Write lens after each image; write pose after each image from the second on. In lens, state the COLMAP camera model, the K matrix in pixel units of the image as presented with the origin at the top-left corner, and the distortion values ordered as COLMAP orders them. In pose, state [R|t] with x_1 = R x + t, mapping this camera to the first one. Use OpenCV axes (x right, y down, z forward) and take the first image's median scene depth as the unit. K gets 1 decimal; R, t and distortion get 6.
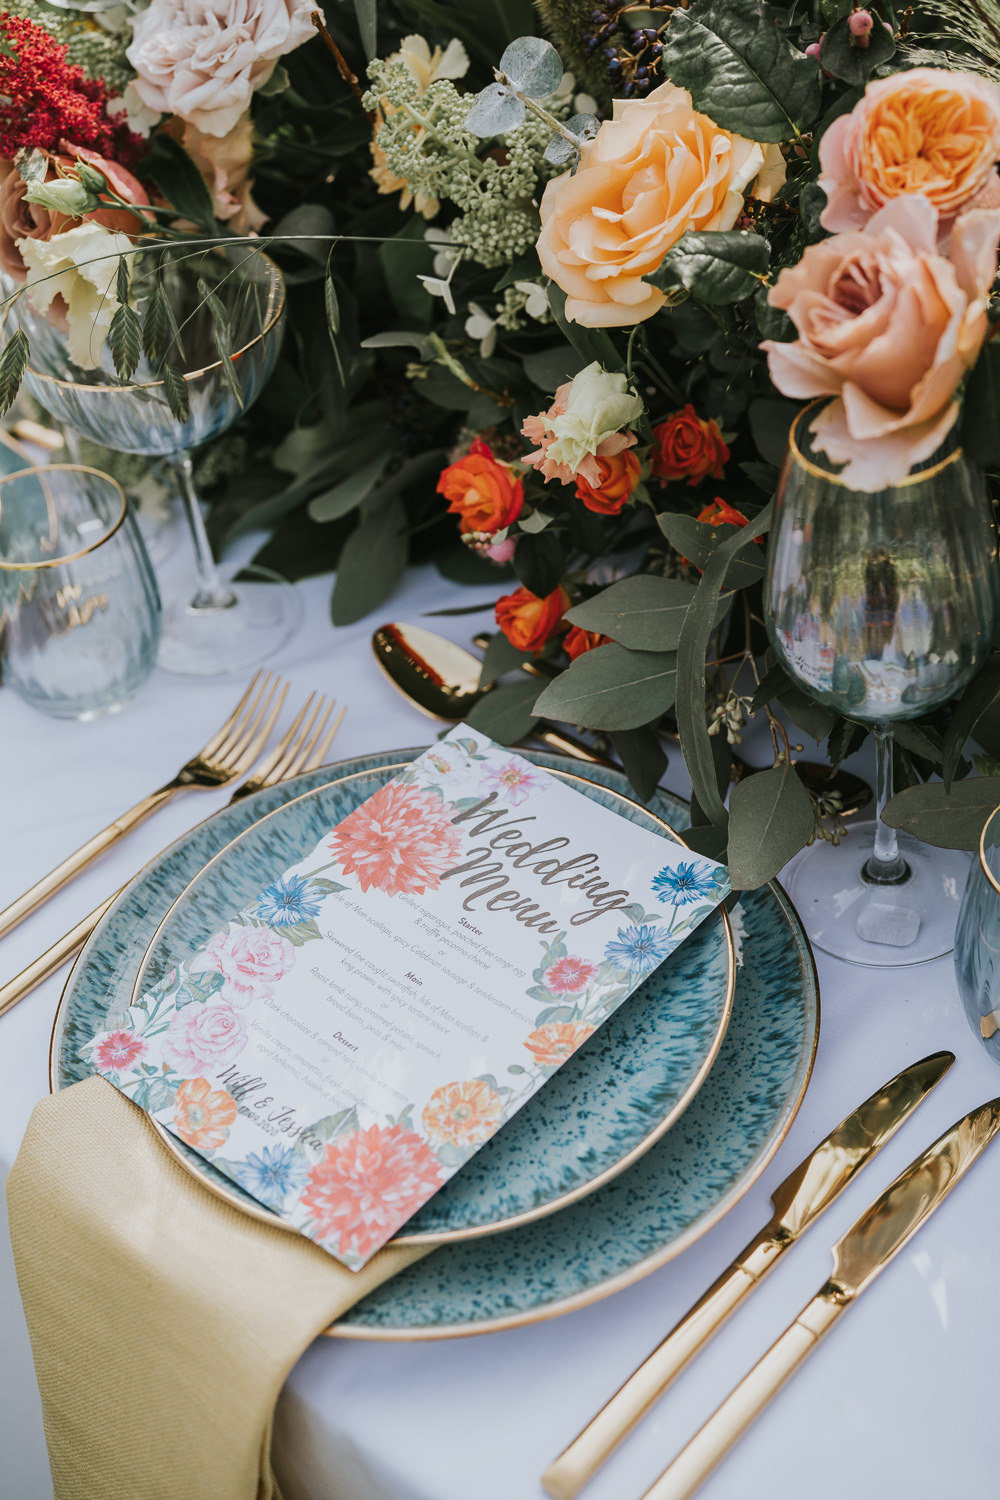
lens RADIAL K [[2203.5, 0, 500.0], [0, 2203.5, 750.0], [0, 0, 1]] dist [-0.024895, 0.230193]
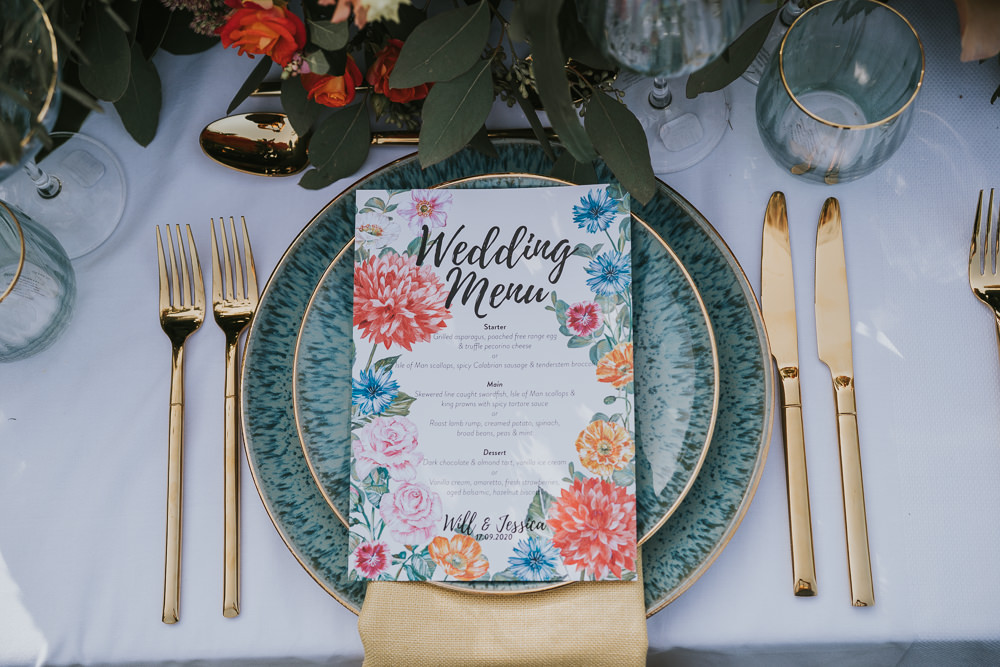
lens RADIAL K [[1469.0, 0, 496.3], [0, 1469.0, 335.3], [0, 0, 1]] dist [-0.024895, 0.230193]
pose [[0.736633, -0.642070, 0.212409, -0.217305], [0.451299, 0.700608, 0.552700, -0.438541], [-0.503688, -0.311277, 0.805857, 0.241201]]
